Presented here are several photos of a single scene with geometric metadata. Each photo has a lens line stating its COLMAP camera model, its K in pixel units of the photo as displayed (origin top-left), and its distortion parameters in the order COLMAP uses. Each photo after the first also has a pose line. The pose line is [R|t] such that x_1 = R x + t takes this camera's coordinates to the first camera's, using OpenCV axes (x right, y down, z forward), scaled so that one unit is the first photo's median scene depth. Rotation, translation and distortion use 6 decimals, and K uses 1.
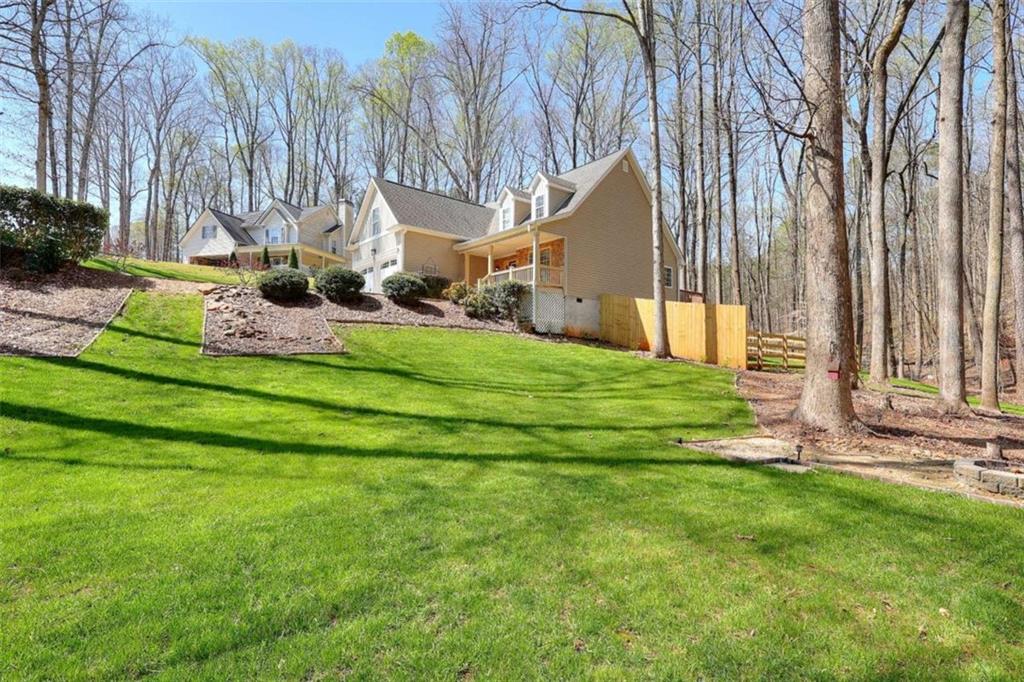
lens RADIAL K [[475.3, 0, 516.3], [0, 475.3, 341.3], [0, 0, 1]] dist [0.014003, -0.000650]
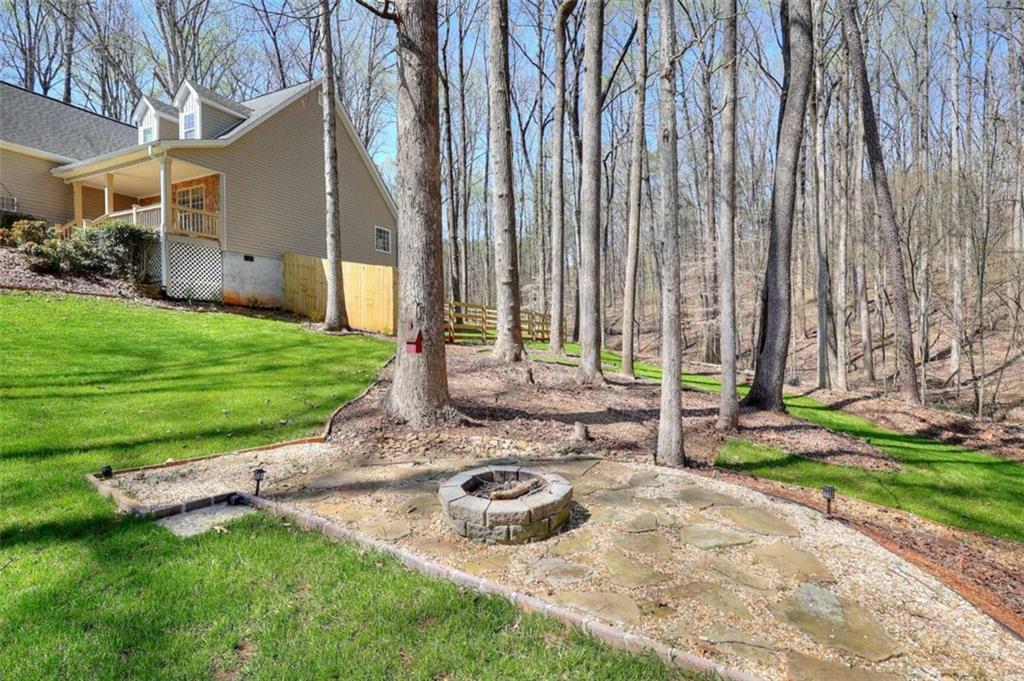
lens RADIAL K [[475.3, 0, 506.8], [0, 475.3, 338.6], [0, 0, 1]] dist [0.014003, -0.000650]
pose [[0.913892, -0.018902, 0.405518, 0.225968], [0.000087, 0.998925, 0.046365, 0.010044], [-0.405958, -0.042338, 0.912910, 0.122715]]
